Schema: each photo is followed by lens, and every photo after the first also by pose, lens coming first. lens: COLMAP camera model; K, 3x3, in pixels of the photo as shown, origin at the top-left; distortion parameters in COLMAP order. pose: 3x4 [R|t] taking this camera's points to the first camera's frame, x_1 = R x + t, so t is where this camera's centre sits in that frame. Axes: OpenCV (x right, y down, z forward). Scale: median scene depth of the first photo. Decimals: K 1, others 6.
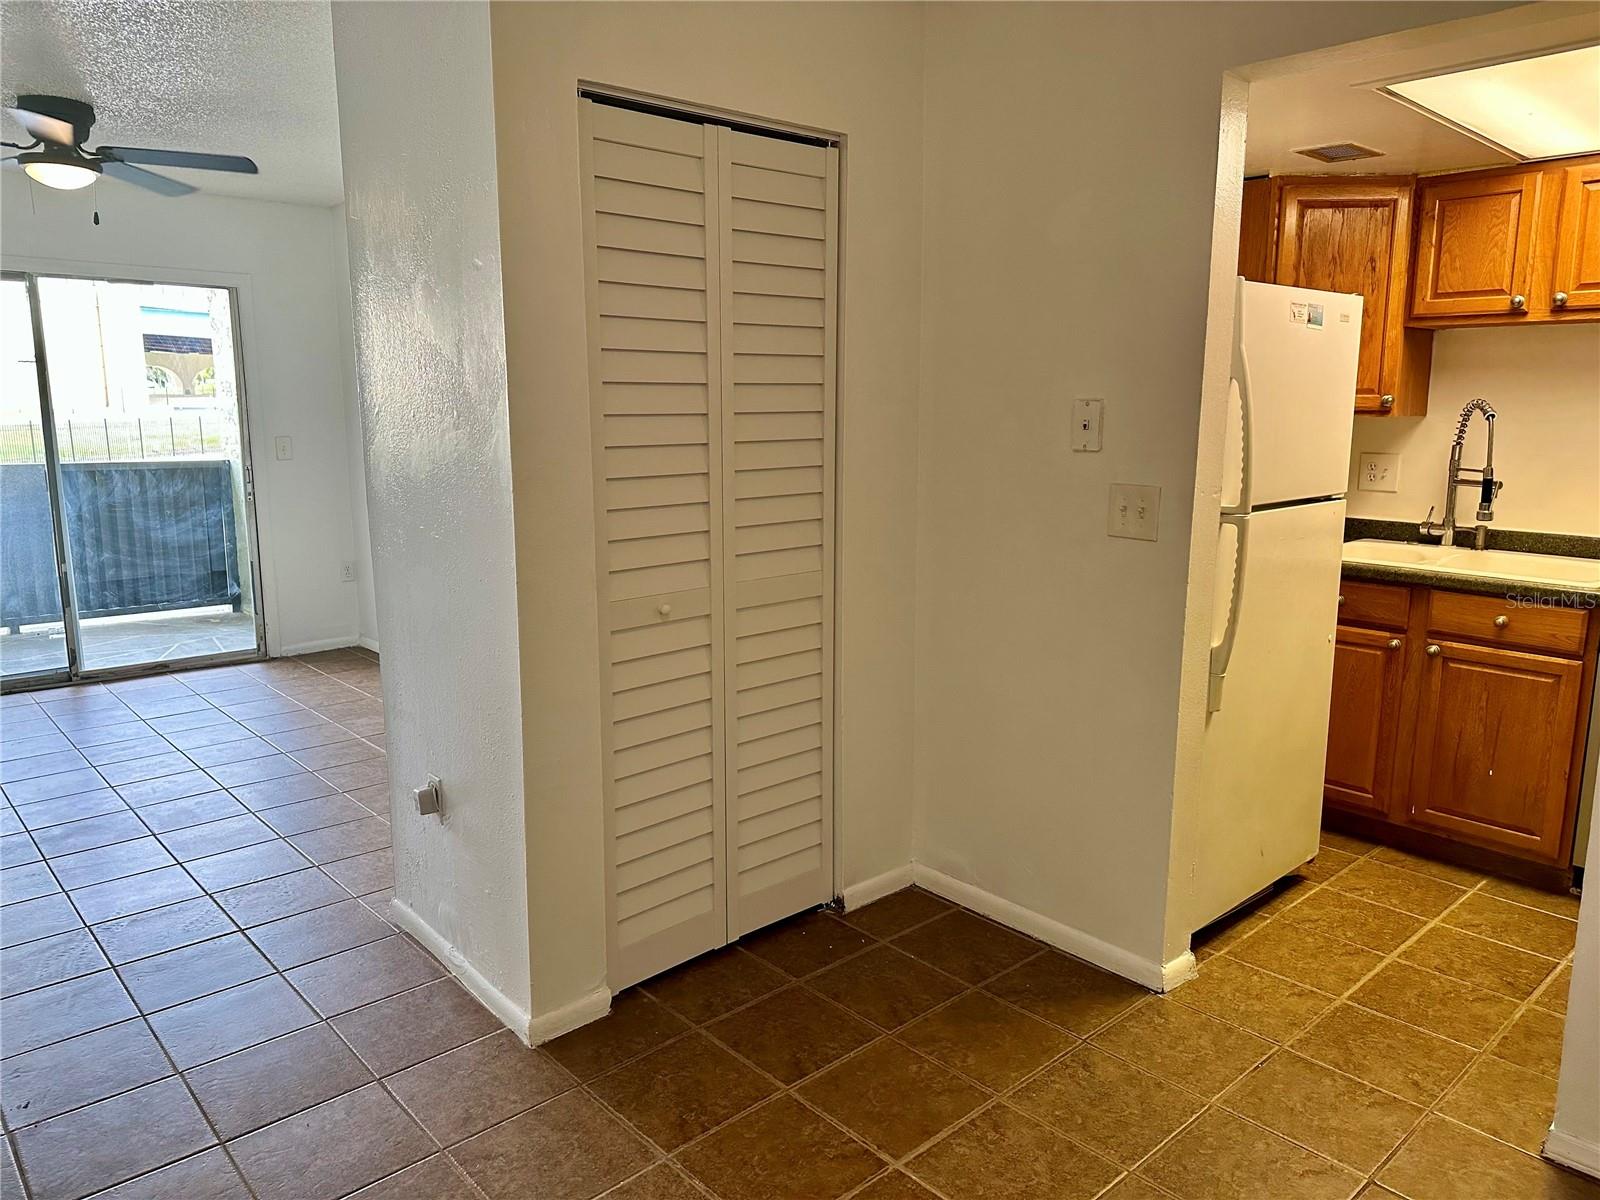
lens RADIAL K [[1129.4, 0, 799.9], [0, 1129.4, 597.0], [0, 0, 1]] dist [0.011318, -0.025107]
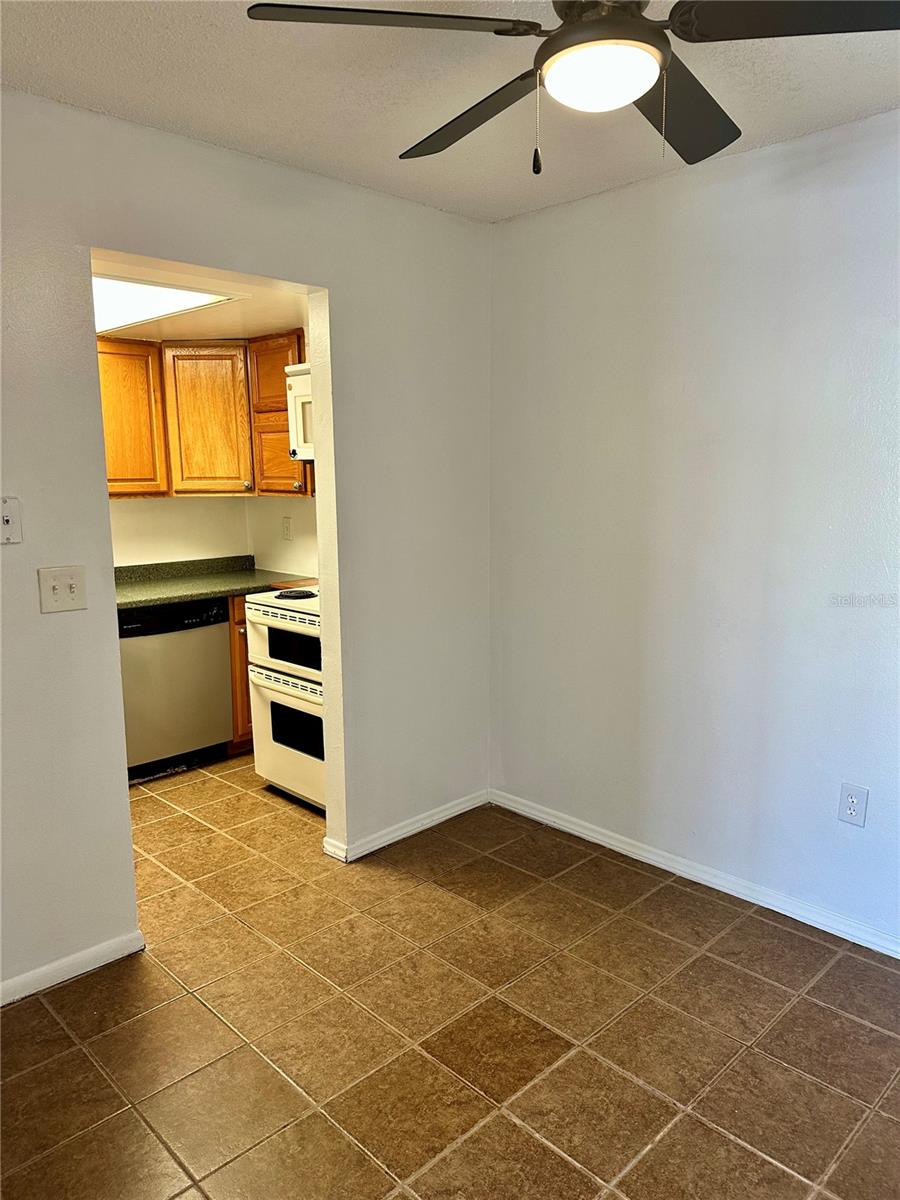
lens RADIAL K [[847.0, 0, 451.4], [0, 847.0, 594.1], [0, 0, 1]] dist [0.011318, -0.025107]
pose [[-0.052198, -0.150042, 0.987301, -0.541135], [0.182559, 0.970555, 0.157149, -0.119596], [-0.981808, 0.188443, -0.023269, 0.542394]]
